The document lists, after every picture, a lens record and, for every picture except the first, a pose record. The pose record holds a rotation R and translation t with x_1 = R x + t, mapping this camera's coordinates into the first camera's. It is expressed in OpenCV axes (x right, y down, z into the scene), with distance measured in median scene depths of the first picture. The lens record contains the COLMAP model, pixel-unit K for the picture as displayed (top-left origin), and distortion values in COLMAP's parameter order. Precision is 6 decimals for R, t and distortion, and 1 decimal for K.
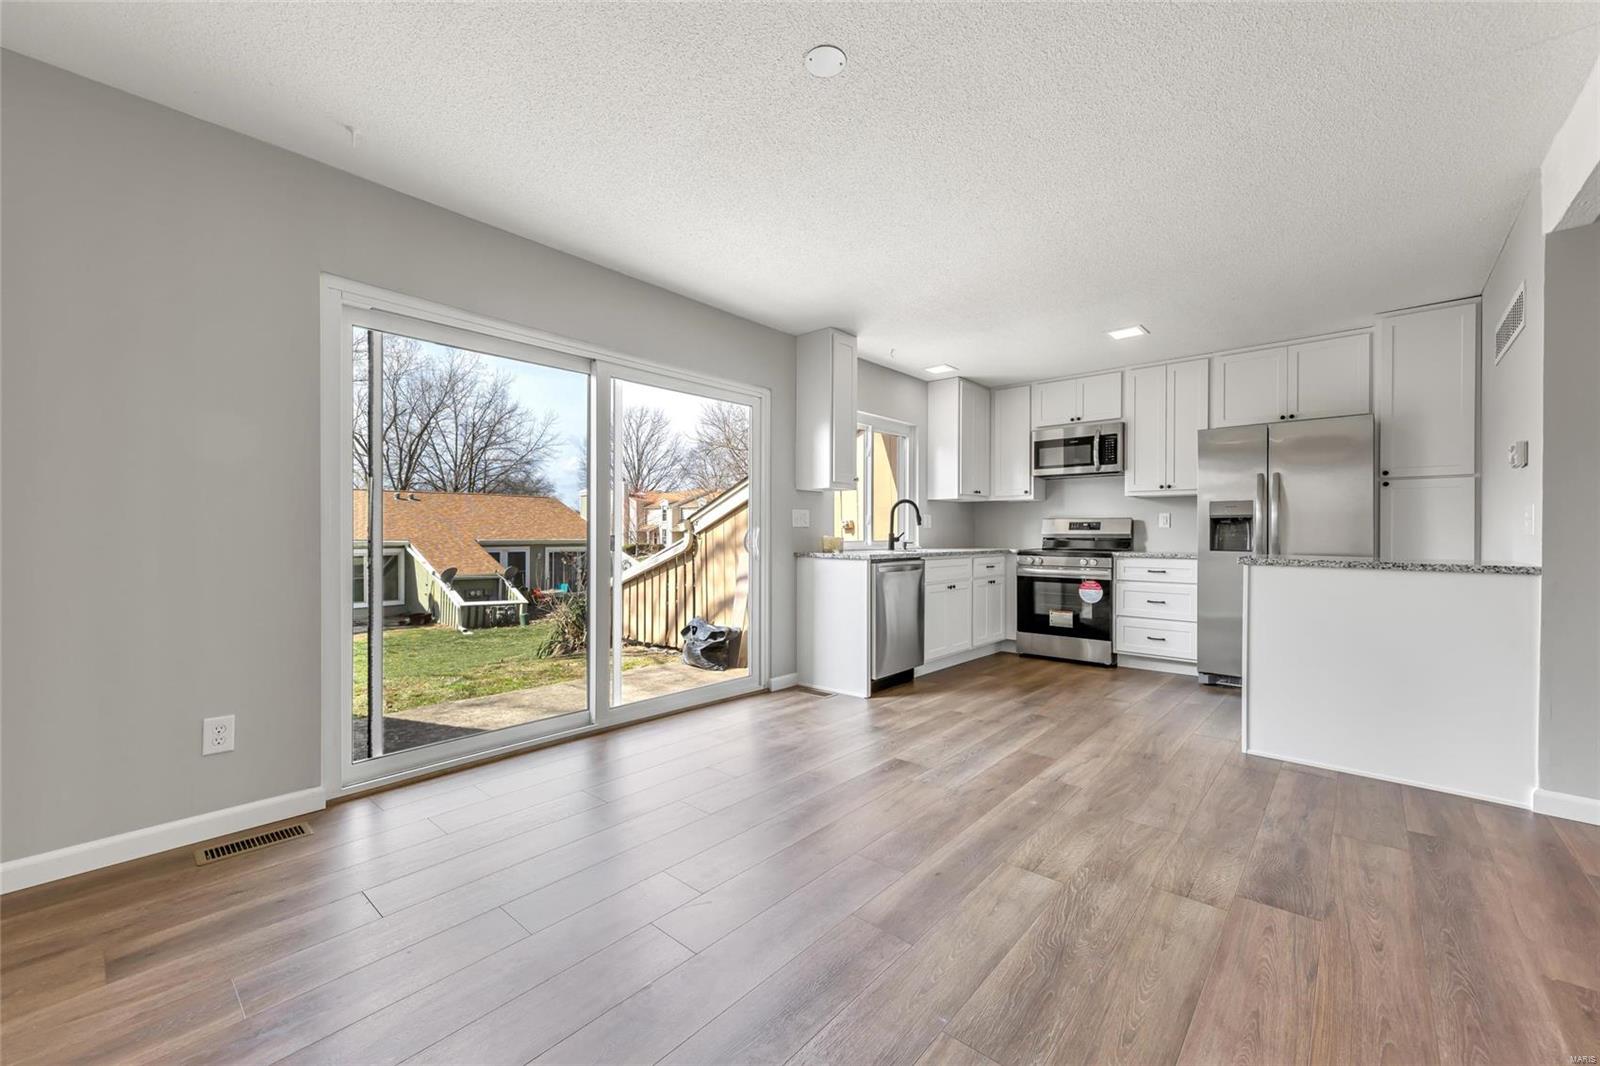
lens RADIAL K [[636.1, 0, 811.1], [0, 636.1, 535.1], [0, 0, 1]] dist [0.008605, -0.001376]
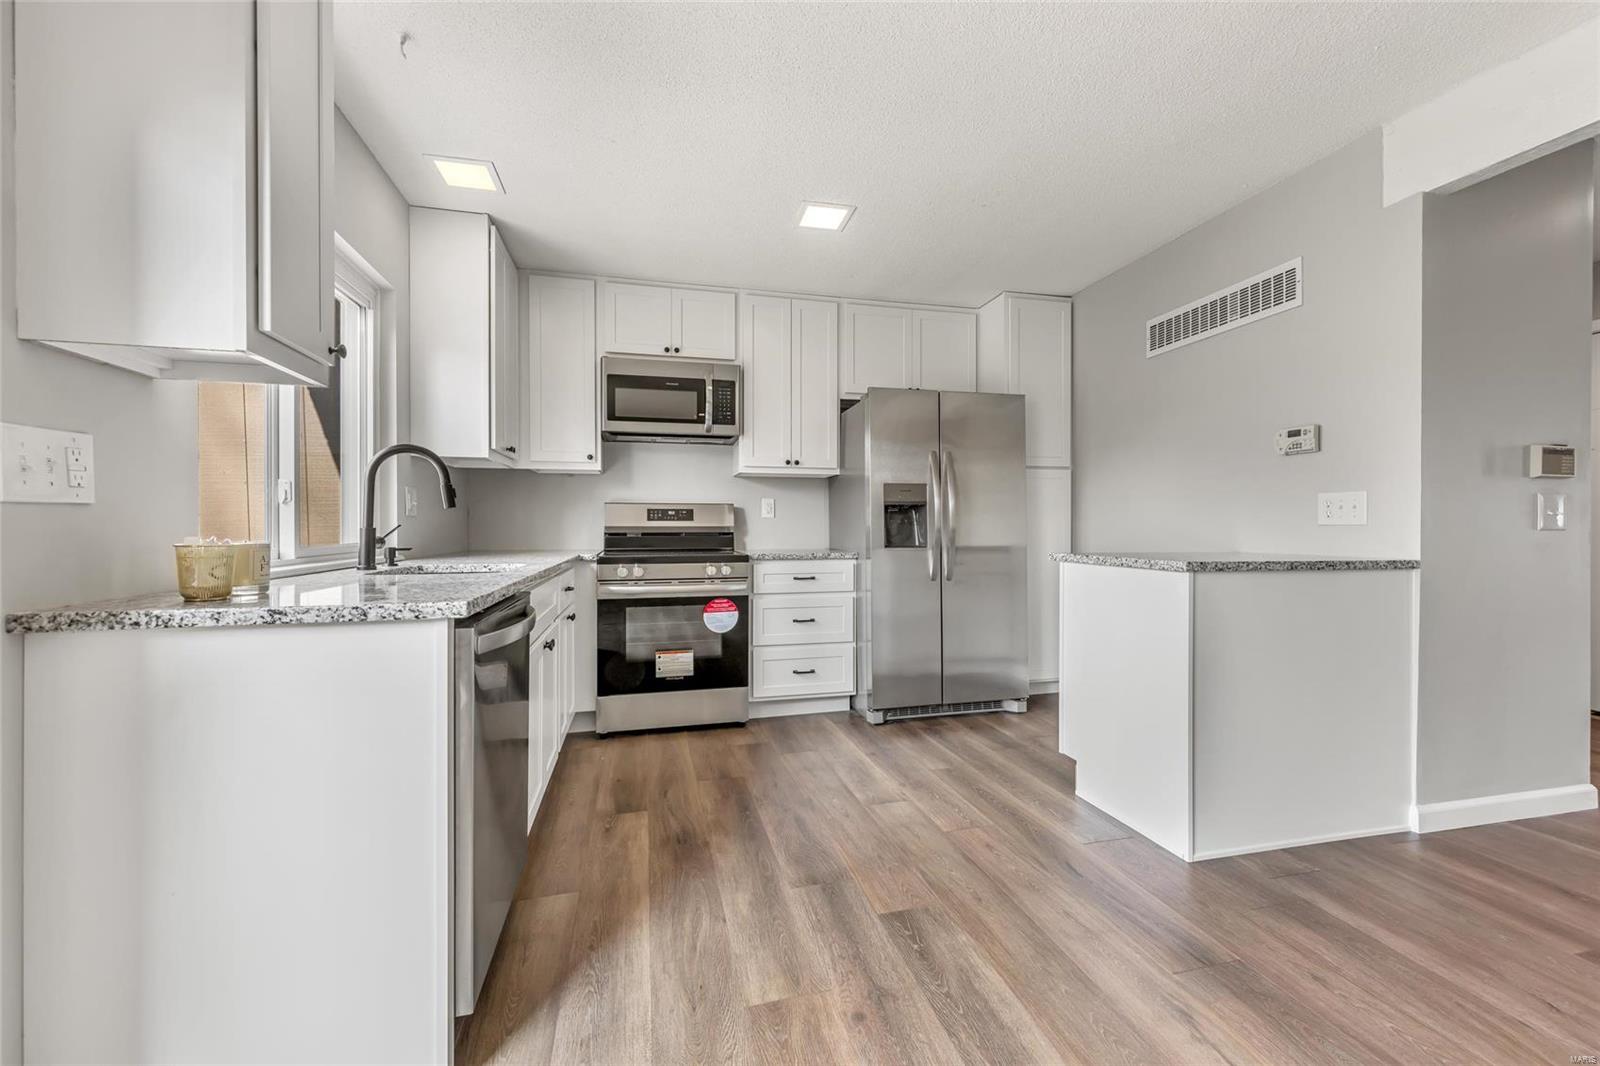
lens RADIAL K [[636.1, 0, 806.9], [0, 636.1, 528.4], [0, 0, 1]] dist [0.008605, -0.001376]
pose [[0.570767, -0.006683, 0.821085, -0.066033], [0.006299, 0.999973, 0.003760, -0.002684], [-0.821088, 0.003026, 0.570794, 0.834614]]
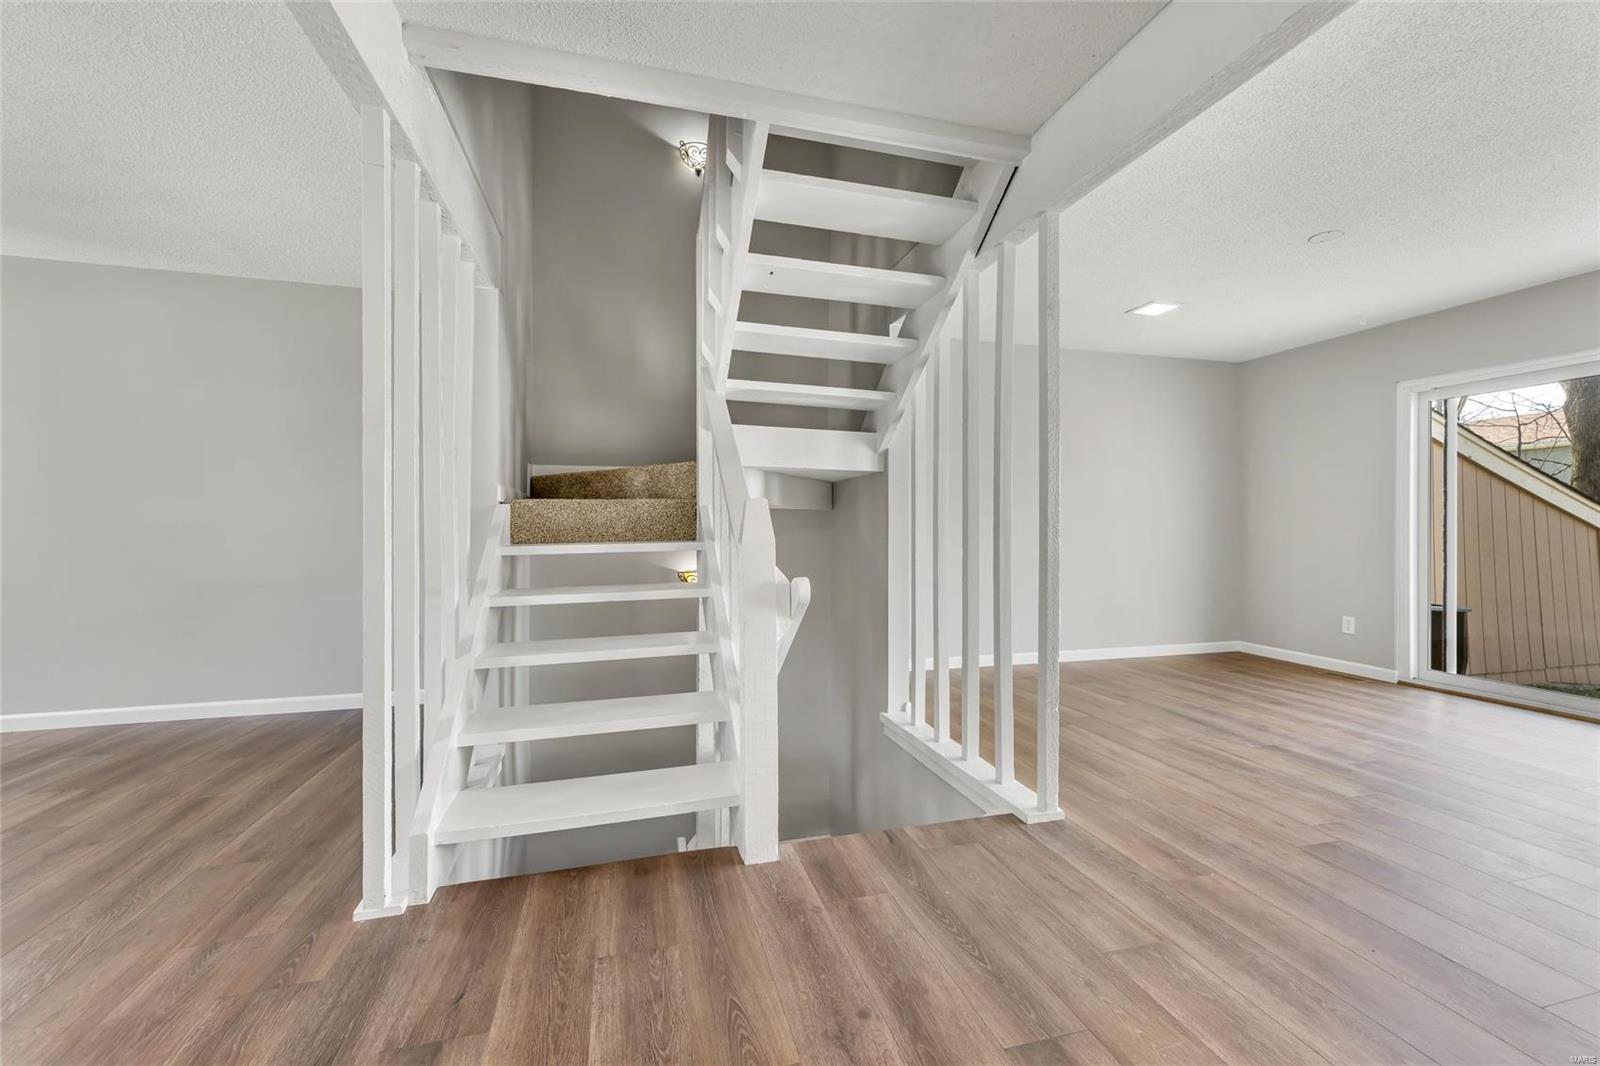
lens RADIAL K [[636.1, 0, 795.0], [0, 636.1, 525.8], [0, 0, 1]] dist [0.008605, -0.001376]
pose [[-0.567508, -0.000297, -0.823368, 1.176435], [-0.005402, 0.999980, 0.003363, -0.006058], [0.823350, 0.006357, -0.567498, 0.449634]]
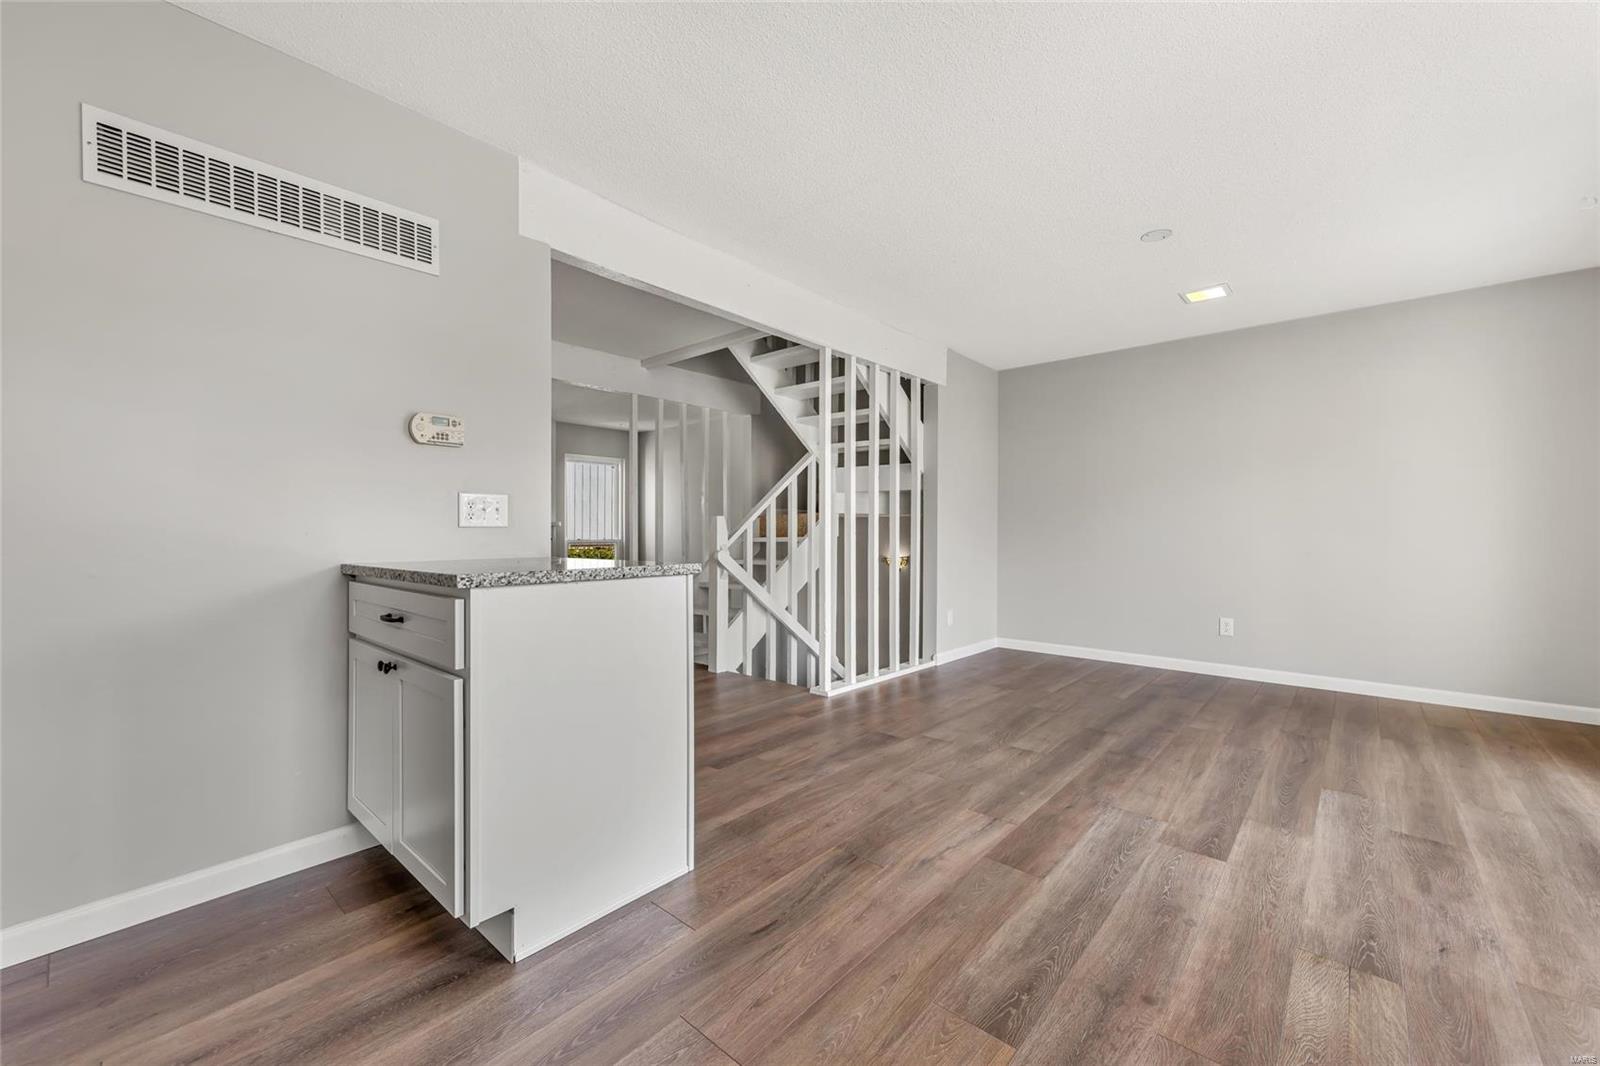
lens RADIAL K [[636.1, 0, 814.9], [0, 636.1, 536.9], [0, 0, 1]] dist [0.008605, -0.001376]
pose [[-0.999987, -0.002400, -0.004439, 0.491340], [-0.002463, 0.999898, 0.014061, -0.000577], [0.004404, 0.014071, -0.999891, 1.439563]]
